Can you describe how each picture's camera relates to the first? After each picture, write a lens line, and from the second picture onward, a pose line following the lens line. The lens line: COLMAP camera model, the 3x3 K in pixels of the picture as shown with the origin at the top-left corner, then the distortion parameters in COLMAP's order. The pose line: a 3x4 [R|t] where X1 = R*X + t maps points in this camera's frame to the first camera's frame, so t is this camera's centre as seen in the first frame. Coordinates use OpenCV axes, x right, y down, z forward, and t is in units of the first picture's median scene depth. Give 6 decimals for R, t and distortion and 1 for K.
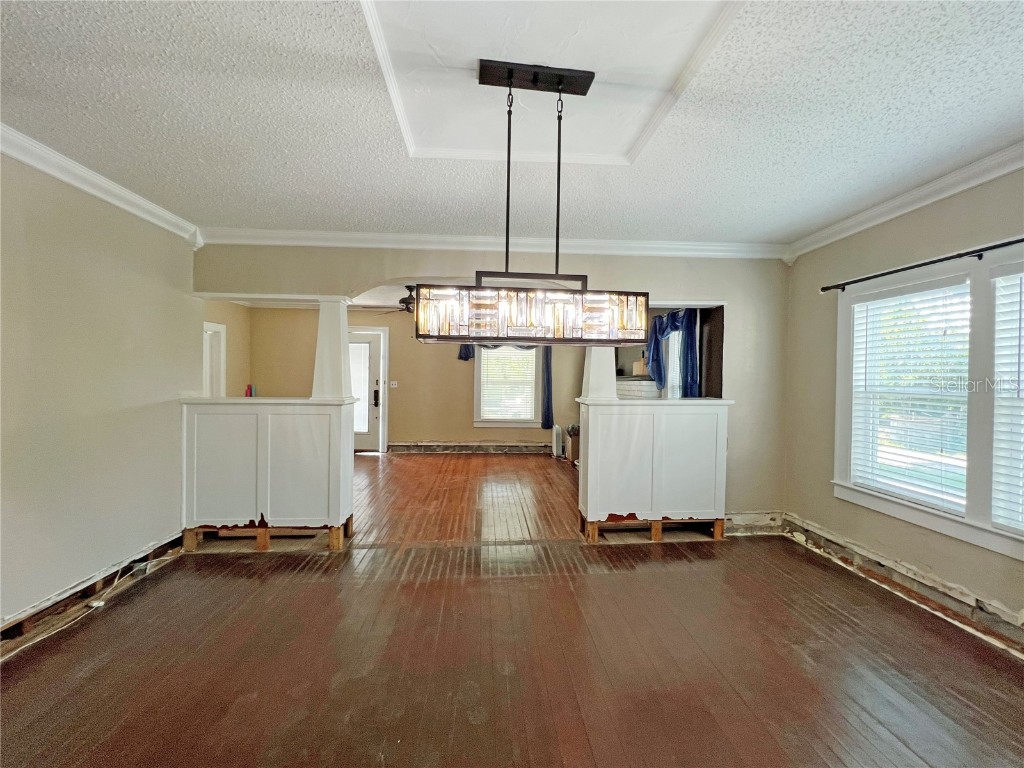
lens RADIAL K [[412.6, 0, 510.7], [0, 412.6, 381.6], [0, 0, 1]] dist [-0.002321, 0.001731]
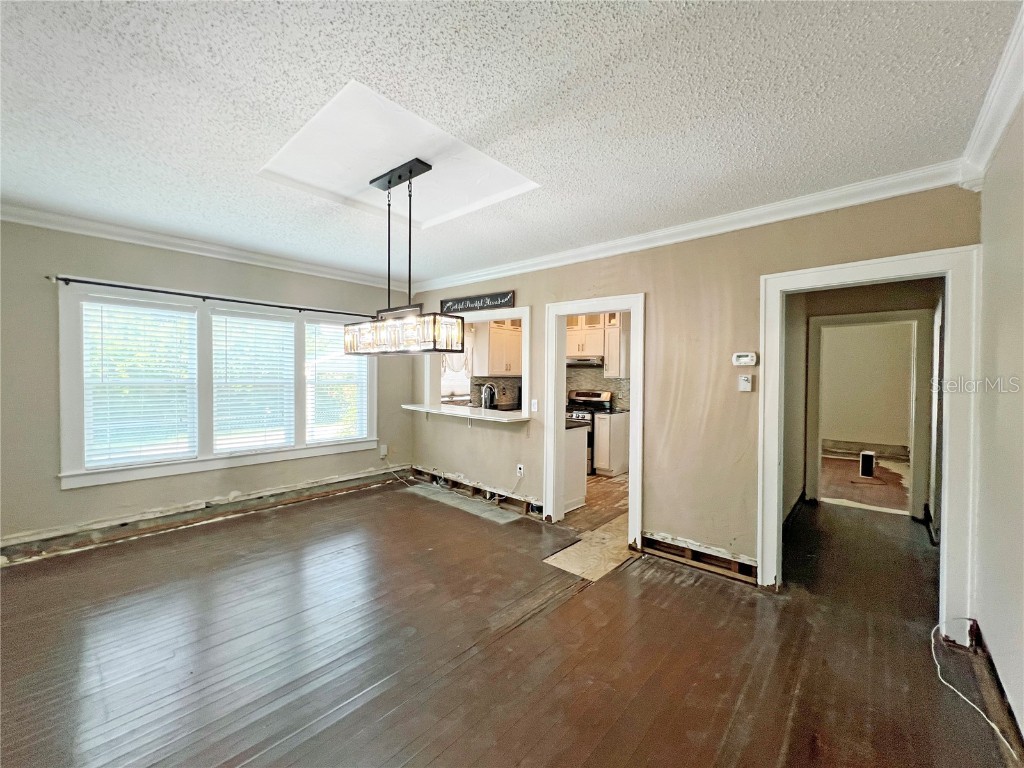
lens RADIAL K [[412.6, 0, 510.4], [0, 412.6, 382.5], [0, 0, 1]] dist [-0.002321, 0.001731]
pose [[-0.692613, -0.030754, 0.720654, -0.624760], [-0.009161, 0.999385, 0.033845, -0.021688], [-0.721251, 0.016839, -0.692469, 0.839746]]
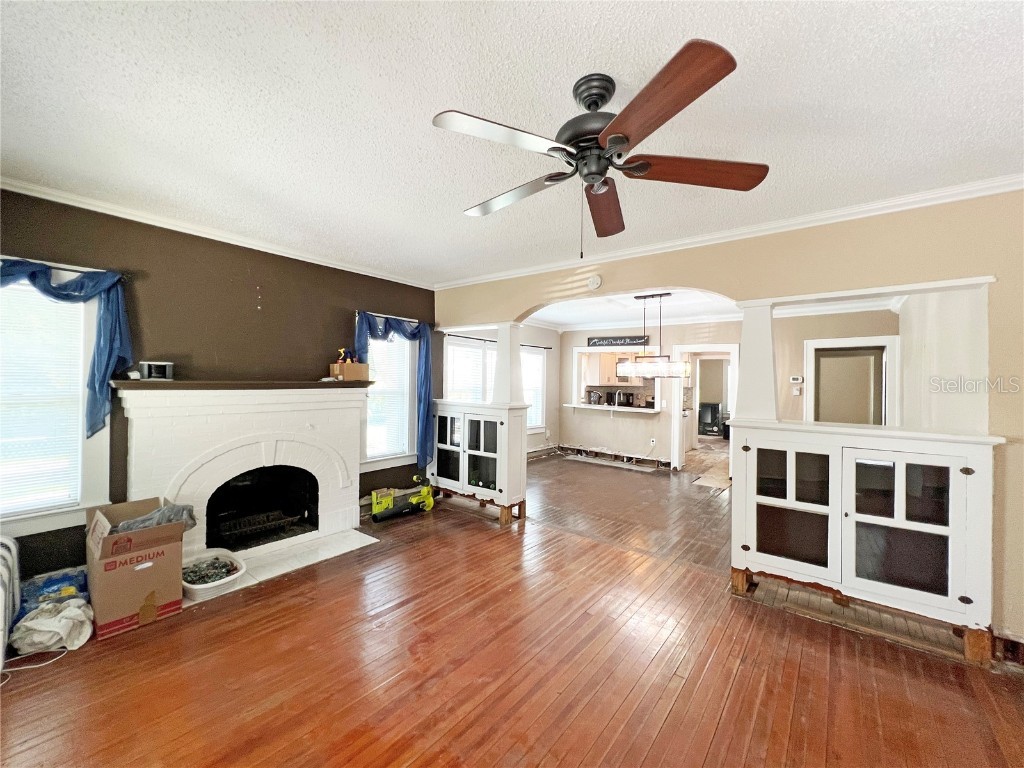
lens RADIAL K [[412.6, 0, 512.0], [0, 412.6, 382.9], [0, 0, 1]] dist [-0.002321, 0.001731]
pose [[-0.738144, -0.024548, 0.674196, -0.636149], [-0.016091, 0.999694, 0.018783, -0.045037], [-0.674451, 0.003017, -0.738314, 1.990719]]
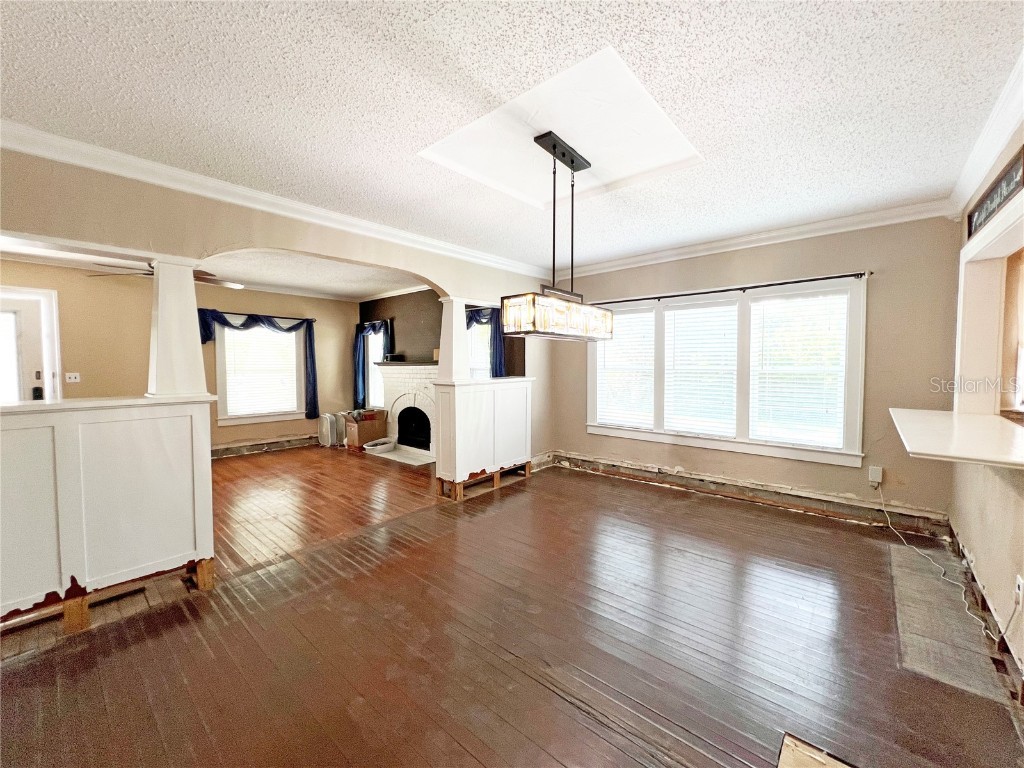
lens RADIAL K [[412.6, 0, 512.1], [0, 412.6, 380.1], [0, 0, 1]] dist [-0.002321, 0.001731]
pose [[0.709097, -0.042782, 0.703812, -0.532201], [0.020537, 0.998987, 0.040033, -0.002548], [-0.704812, -0.013933, 0.709258, 0.047334]]
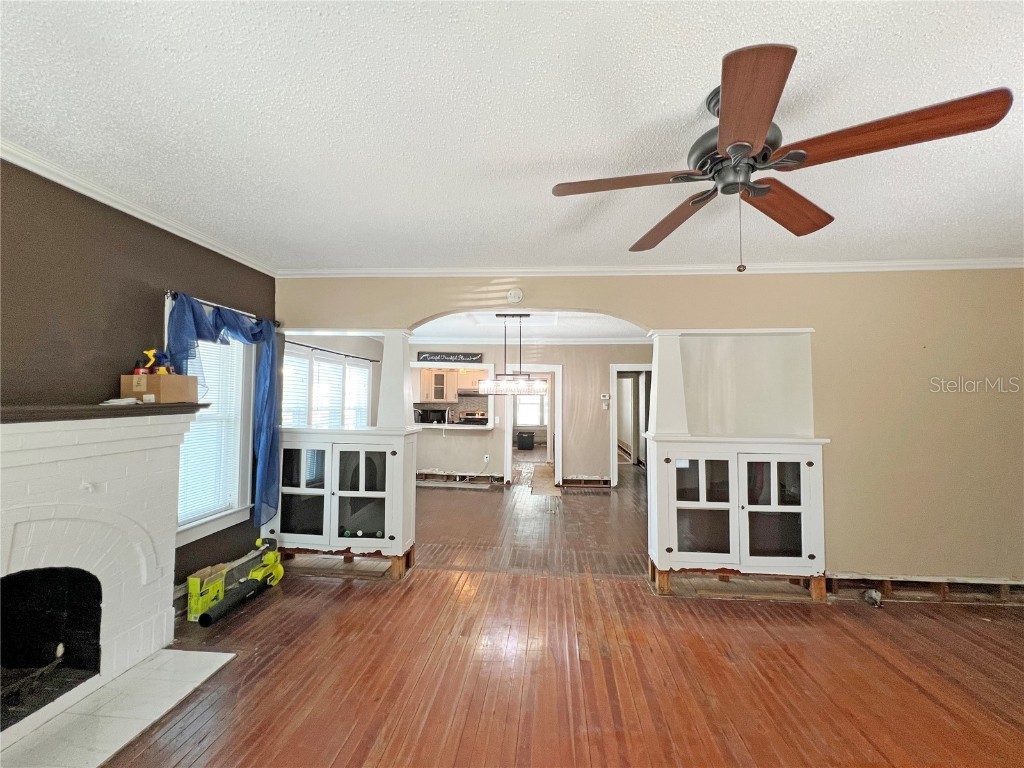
lens RADIAL K [[412.6, 0, 512.7], [0, 412.6, 382.7], [0, 0, 1]] dist [-0.002321, 0.001731]
pose [[-0.986259, -0.013729, 0.164636, -0.235844], [-0.018638, 0.999425, -0.028311, -0.047773], [-0.164153, -0.030990, -0.985948, 2.043237]]
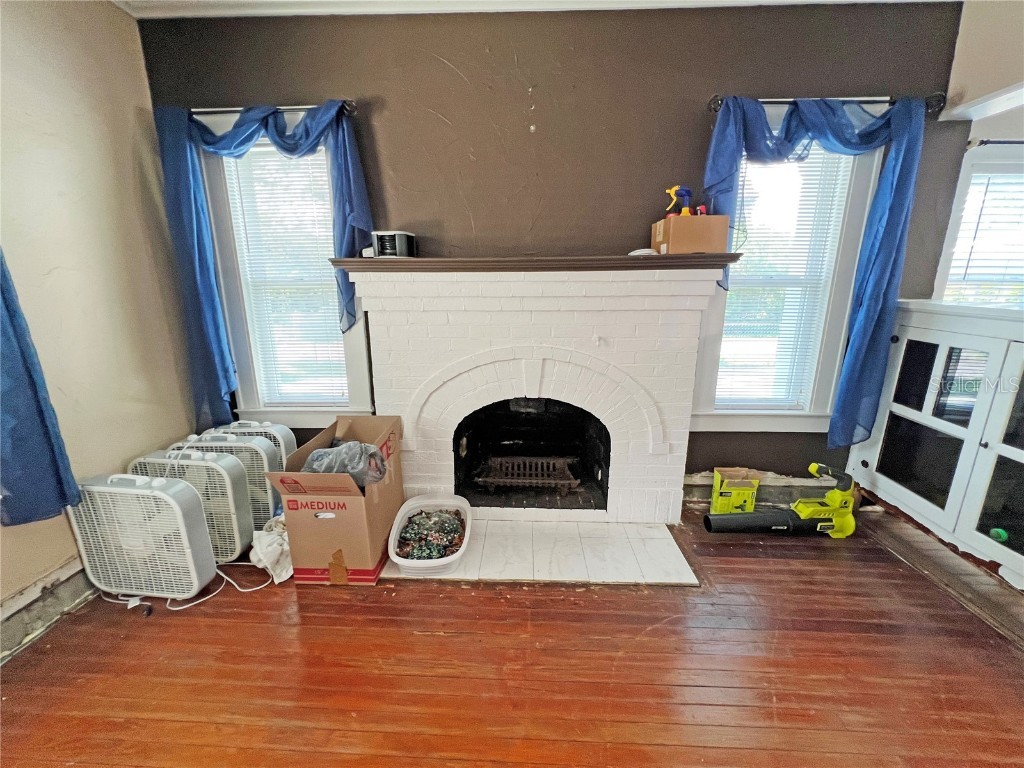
lens RADIAL K [[413.6, 0, 512.9], [0, 413.6, 382.1], [0, 0, 1]] dist [-0.002147, 0.001752]
pose [[0.103972, -0.248372, 0.963069, -0.153874], [0.012043, 0.968560, 0.248488, 0.002467], [-0.994507, -0.014237, 0.103694, 1.625861]]
